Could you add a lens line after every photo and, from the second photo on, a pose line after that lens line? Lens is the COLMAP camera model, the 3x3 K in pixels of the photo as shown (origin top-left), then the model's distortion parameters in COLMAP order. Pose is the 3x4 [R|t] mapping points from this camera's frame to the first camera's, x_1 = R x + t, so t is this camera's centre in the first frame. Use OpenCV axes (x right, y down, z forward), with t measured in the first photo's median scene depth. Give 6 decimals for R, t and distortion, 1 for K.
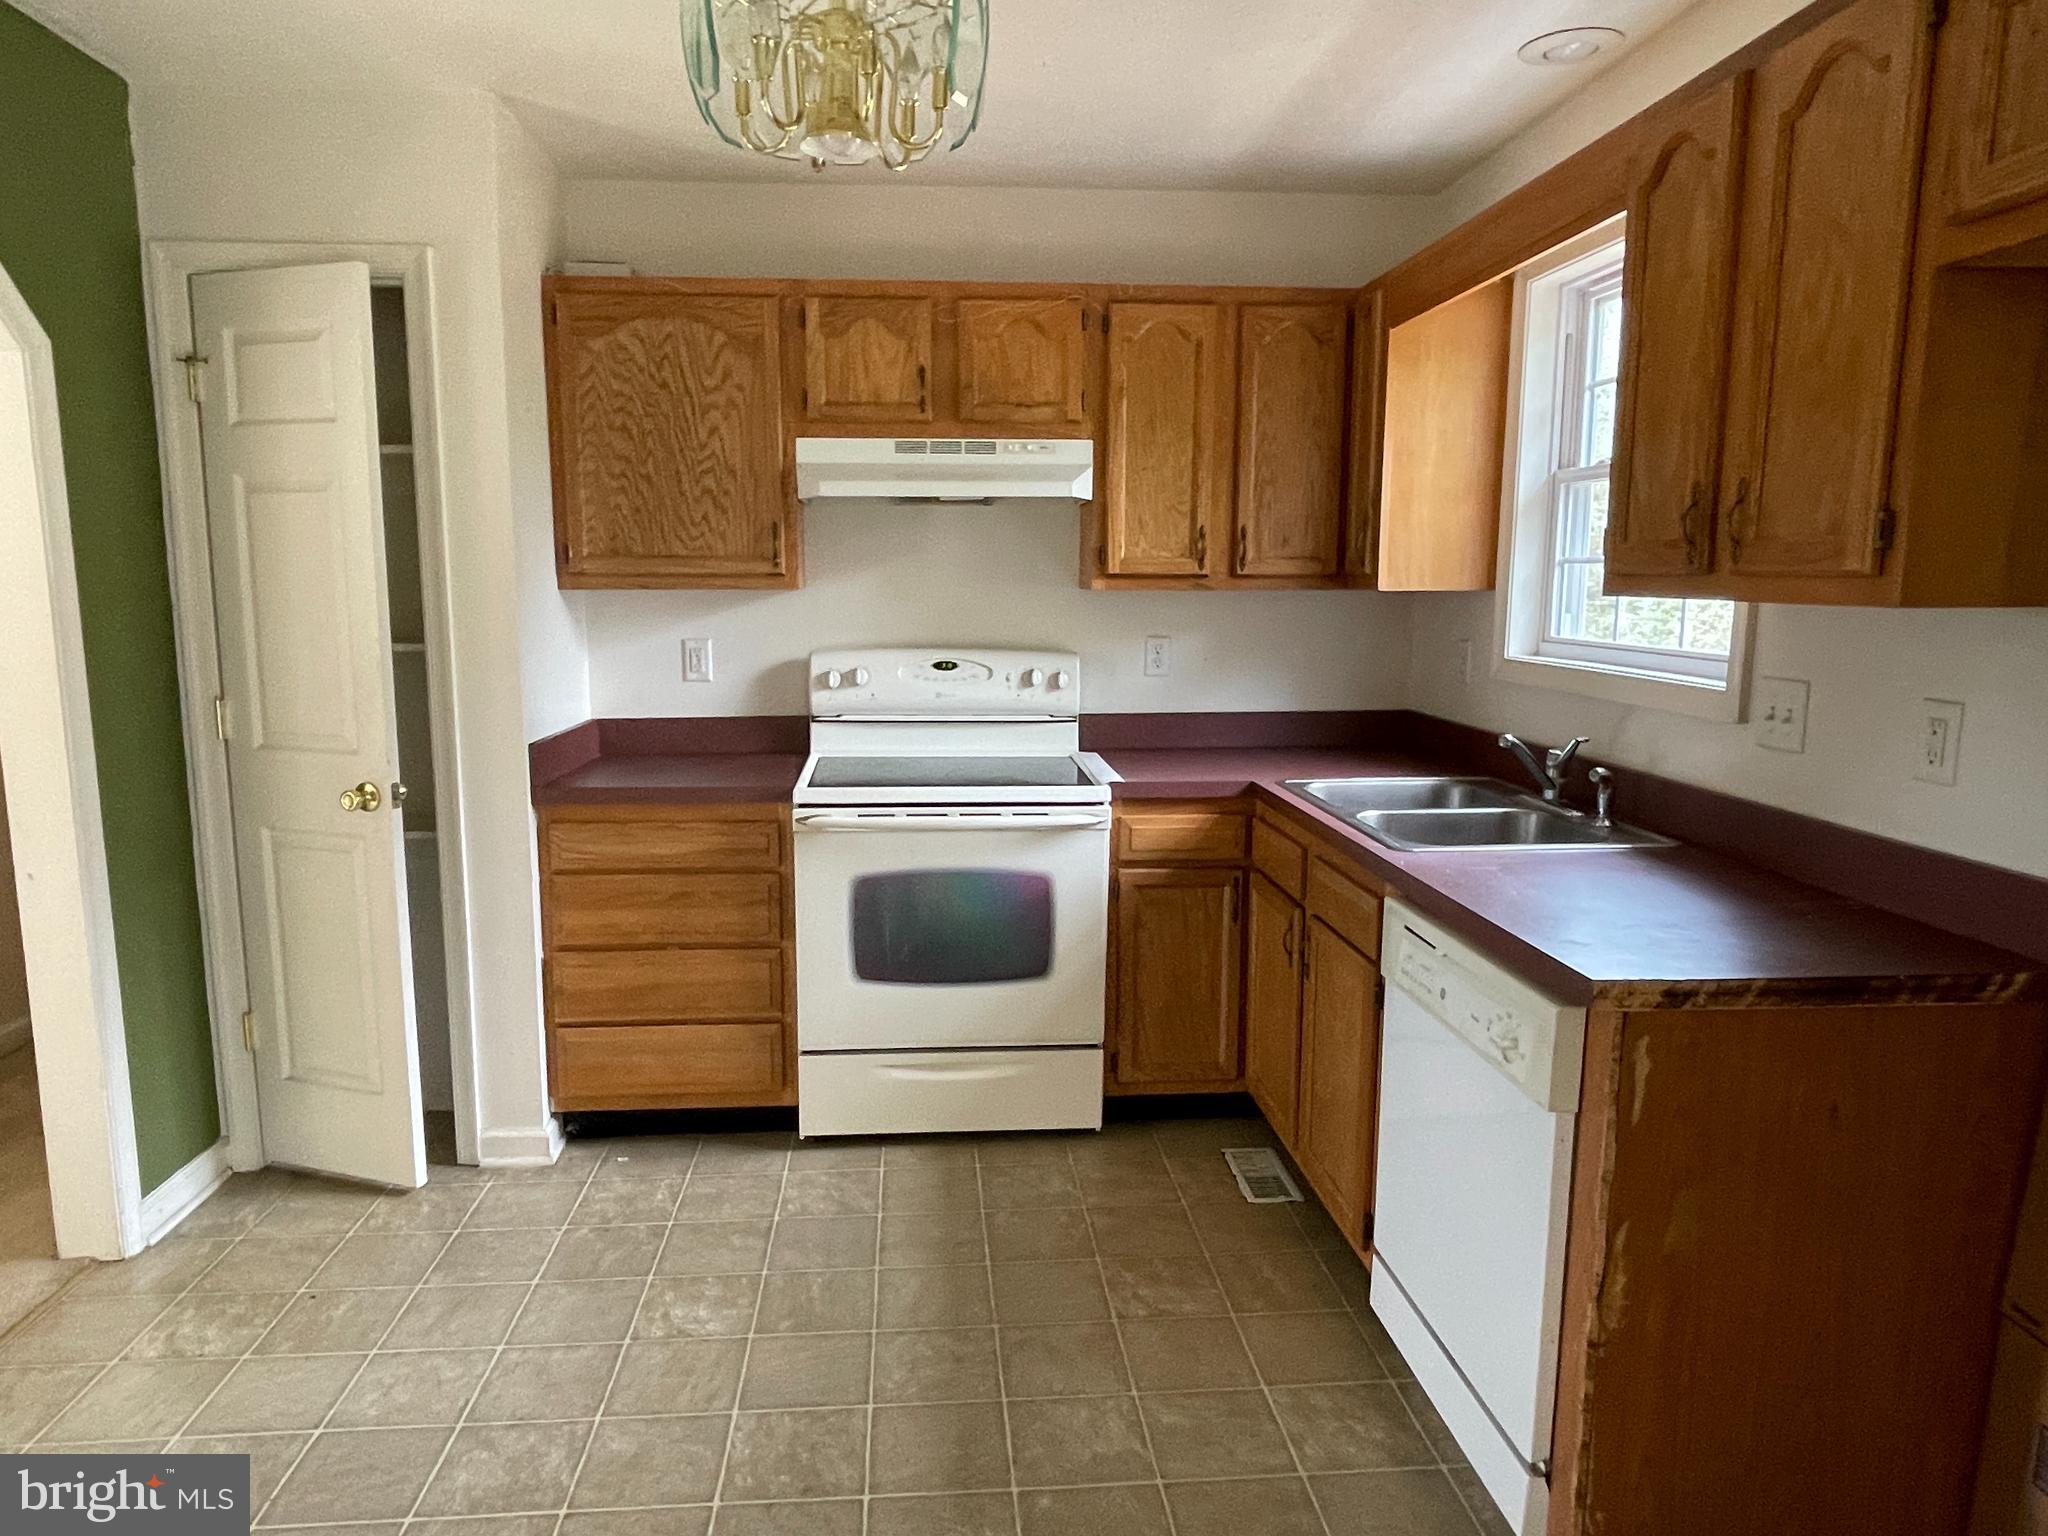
lens RADIAL K [[1314.0, 0, 1020.5], [0, 1314.0, 782.1], [0, 0, 1]] dist [0.015602, -0.012722]
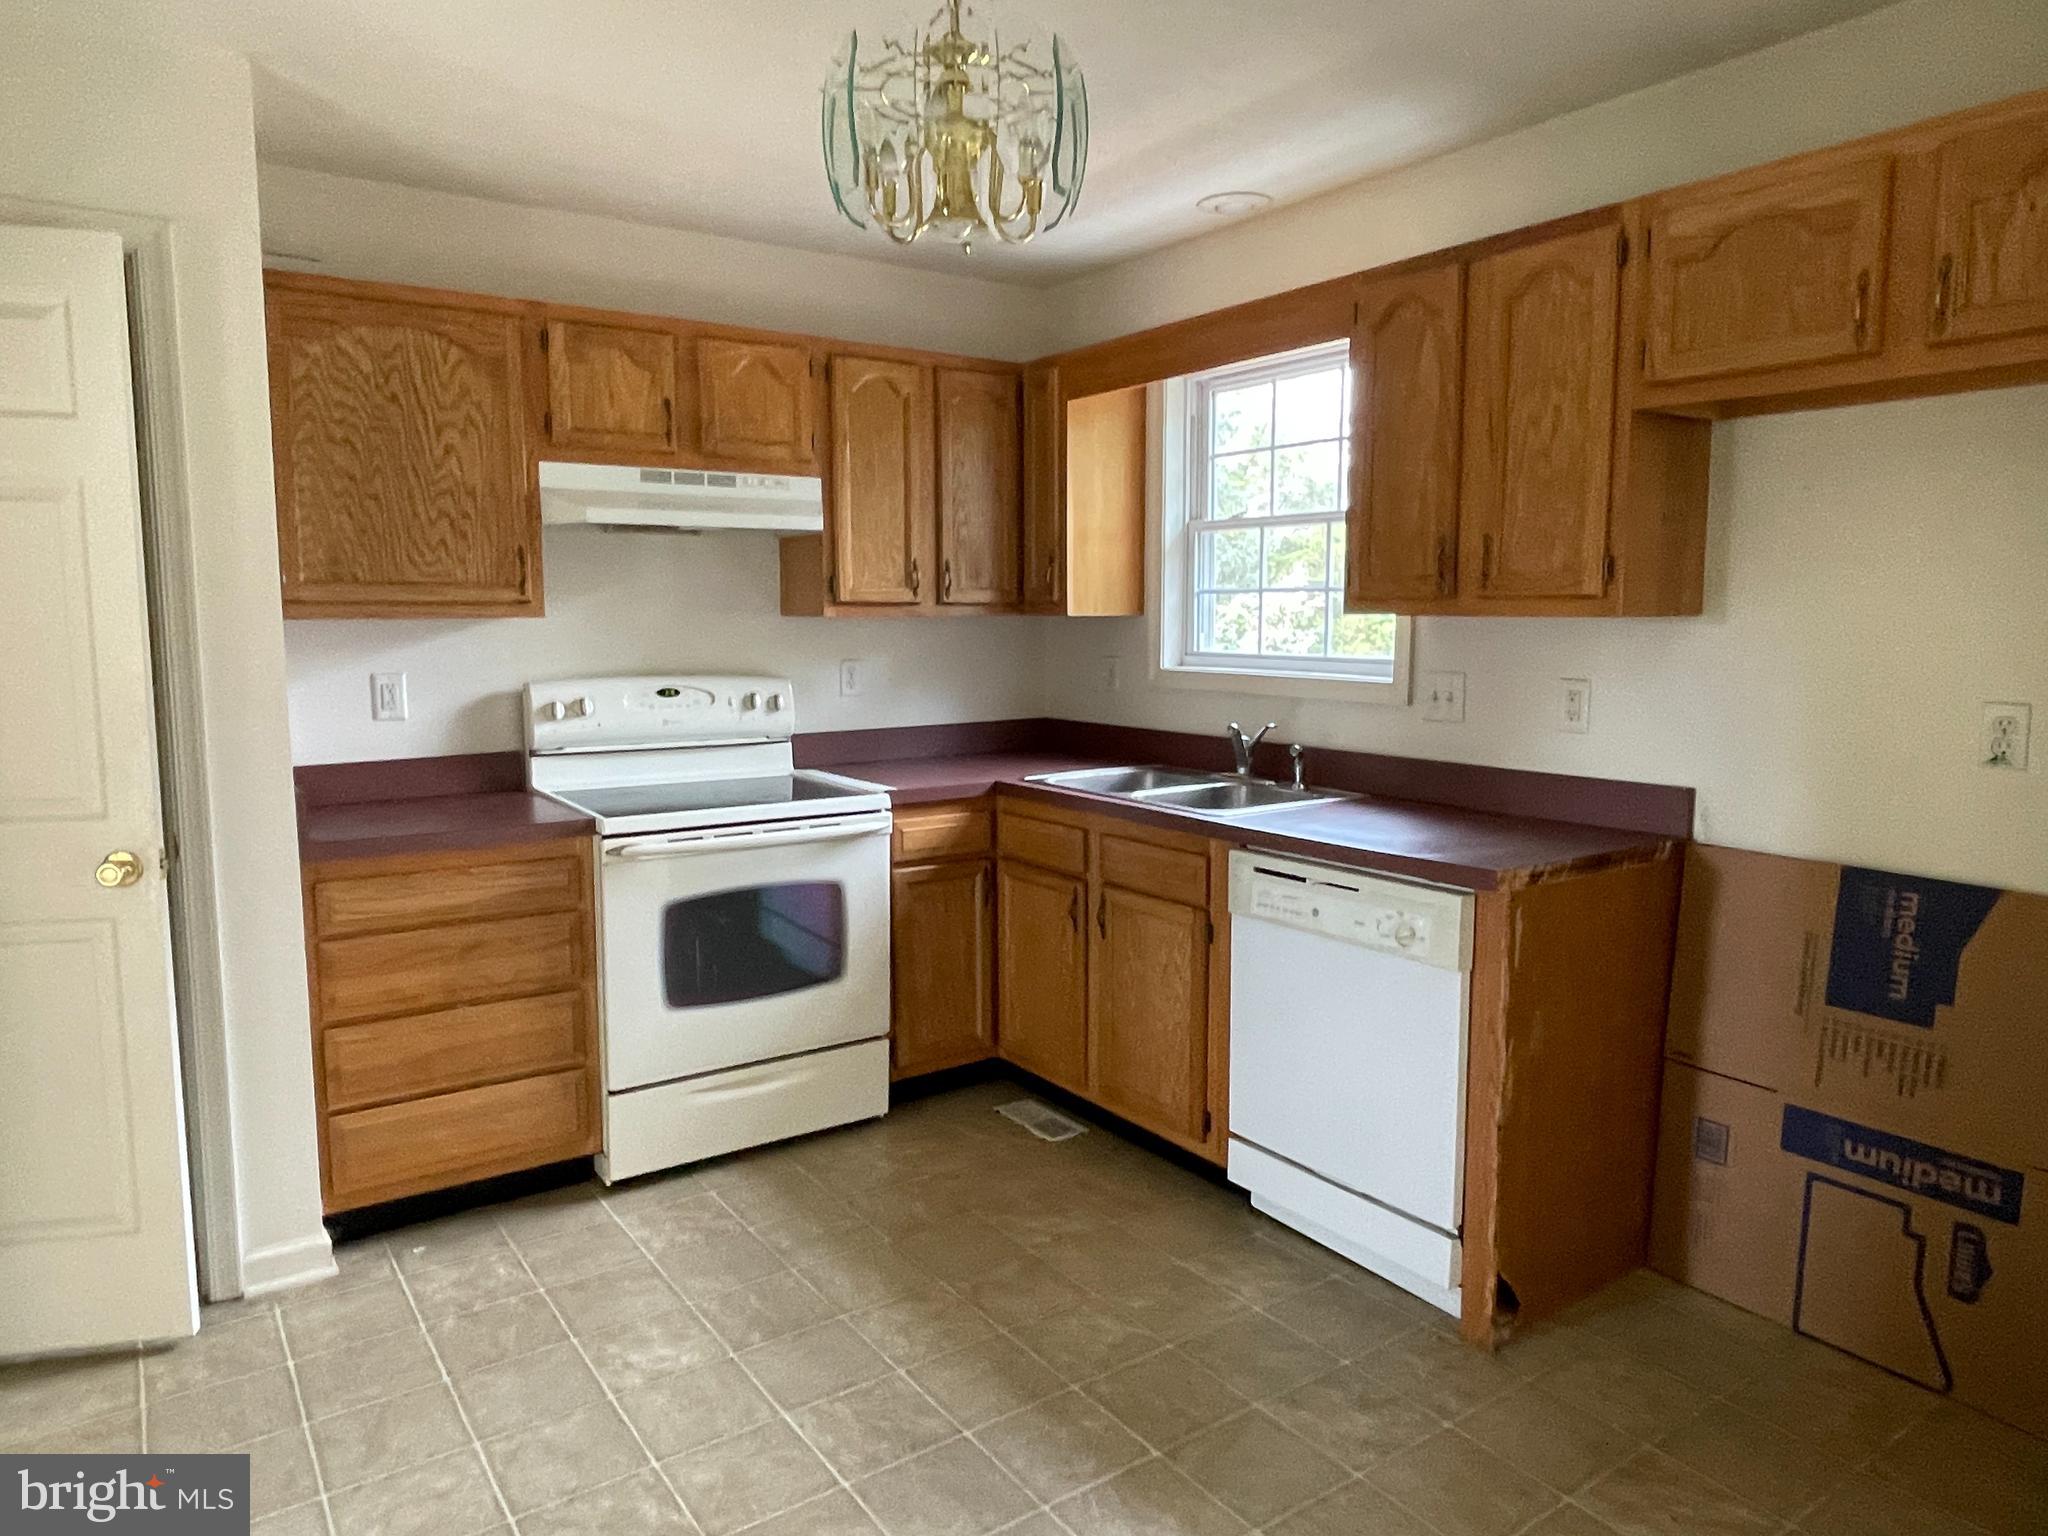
lens RADIAL K [[1314.0, 0, 1029.3], [0, 1314.0, 757.1], [0, 0, 1]] dist [0.015602, -0.012722]
pose [[0.859769, -0.060636, 0.507070, -0.377271], [0.083100, 0.996304, -0.021762, 0.006093], [-0.503876, 0.060848, 0.861630, -0.003857]]
